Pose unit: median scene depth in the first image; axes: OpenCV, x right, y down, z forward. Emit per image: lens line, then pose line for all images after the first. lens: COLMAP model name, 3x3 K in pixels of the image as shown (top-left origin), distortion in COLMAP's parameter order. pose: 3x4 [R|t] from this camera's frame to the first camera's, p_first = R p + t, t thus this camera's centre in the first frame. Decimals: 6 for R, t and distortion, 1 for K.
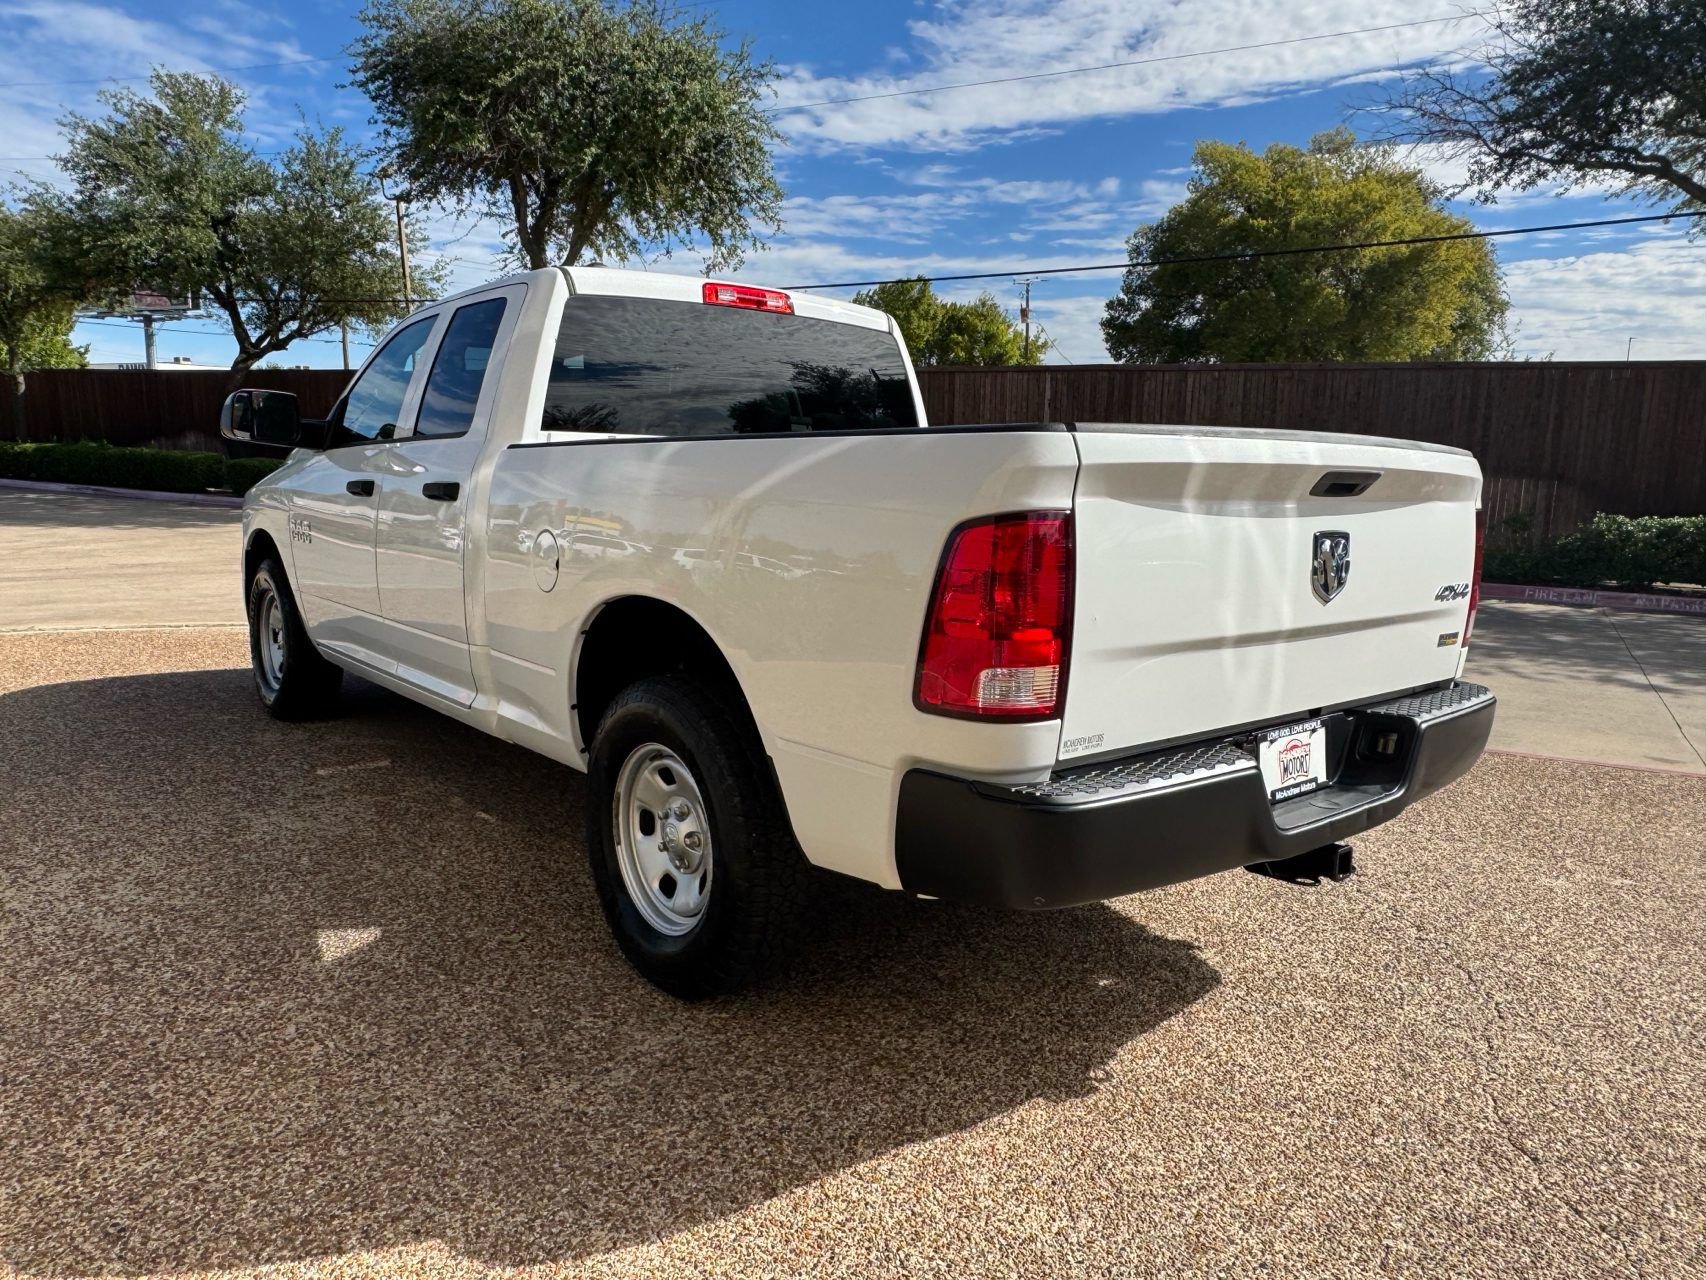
lens RADIAL K [[1170.8, 0, 852.0], [0, 1170.8, 639.1], [0, 0, 1]] dist [-0.009846, 0.008866]
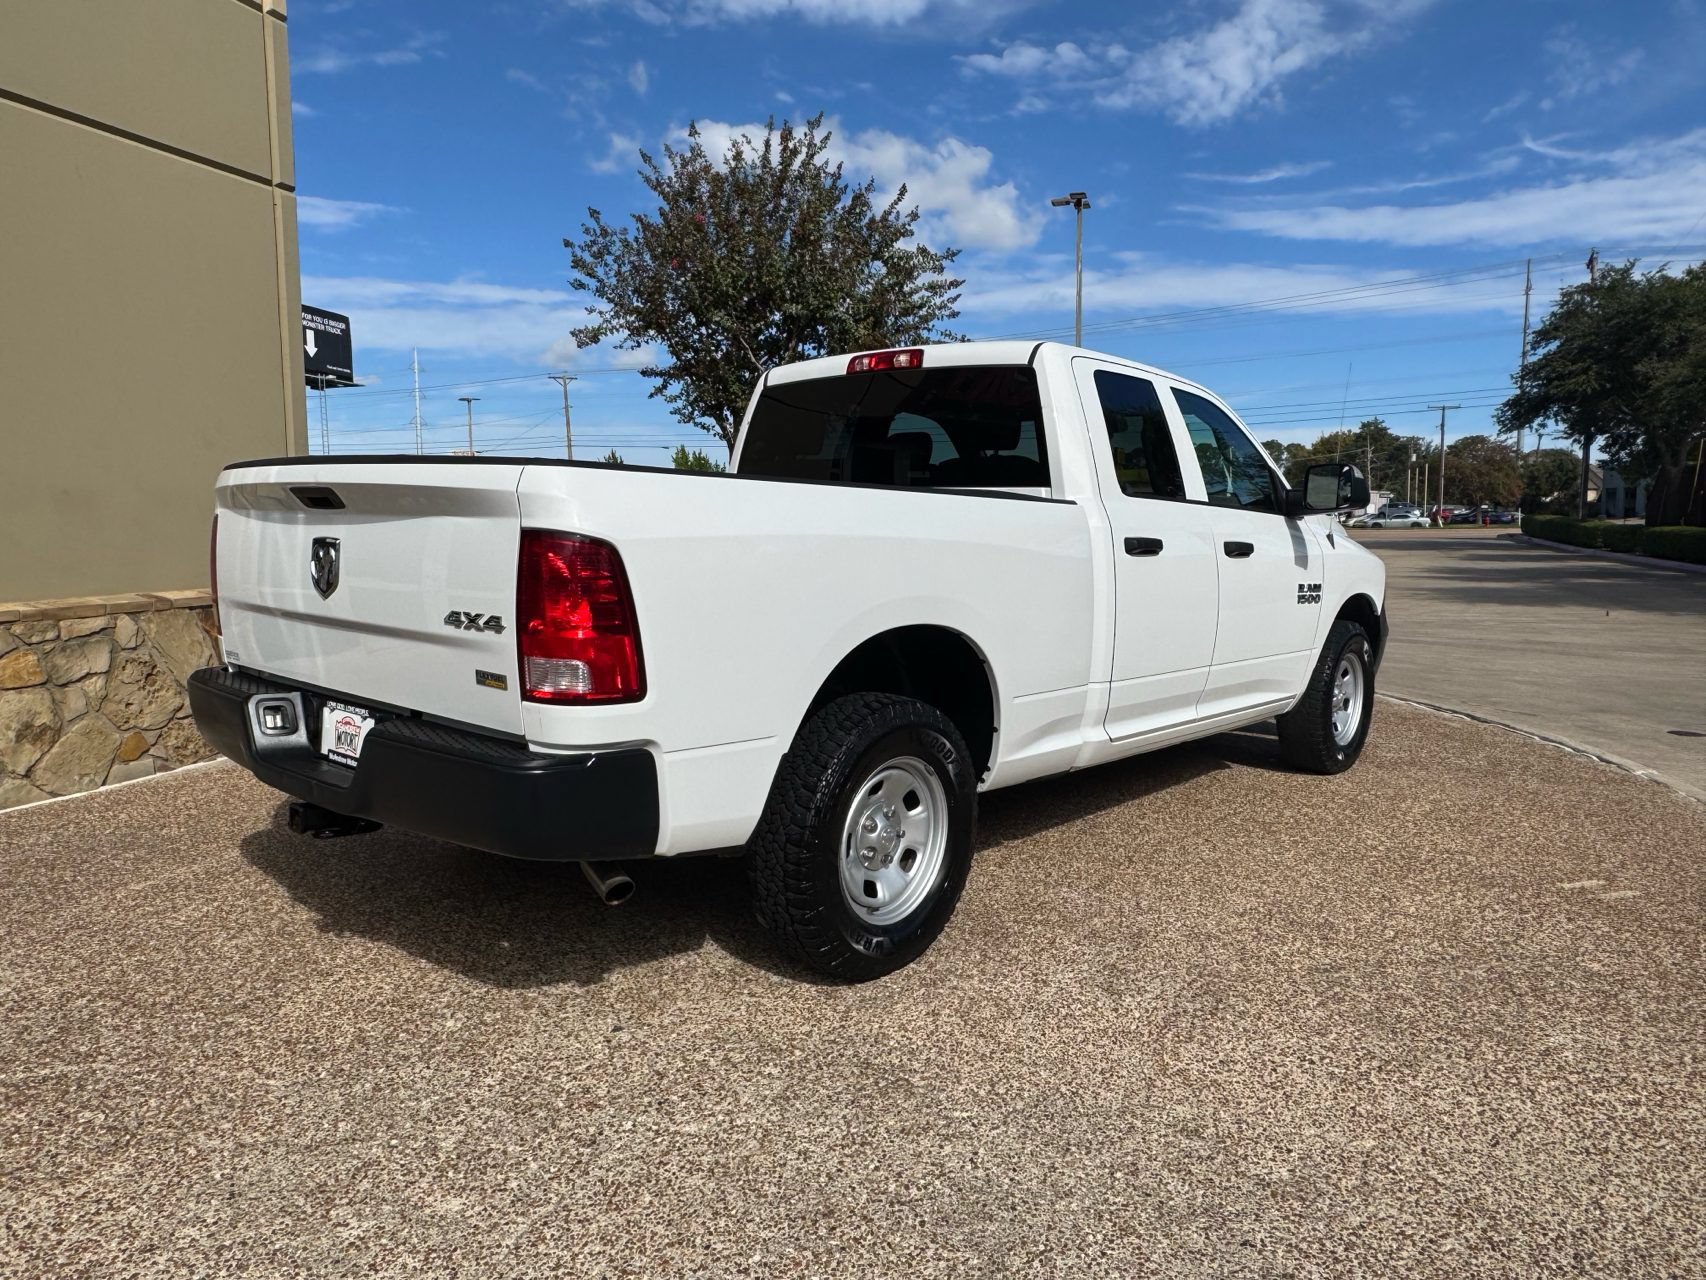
lens RADIAL K [[1170.8, 0, 841.8], [0, 1170.8, 632.1], [0, 0, 1]] dist [-0.009846, 0.008866]
pose [[0.144876, 0.073377, -0.986725, 1.382971], [-0.158172, 0.986139, 0.050110, -0.116641], [0.976725, 0.148812, 0.154474, 1.113143]]
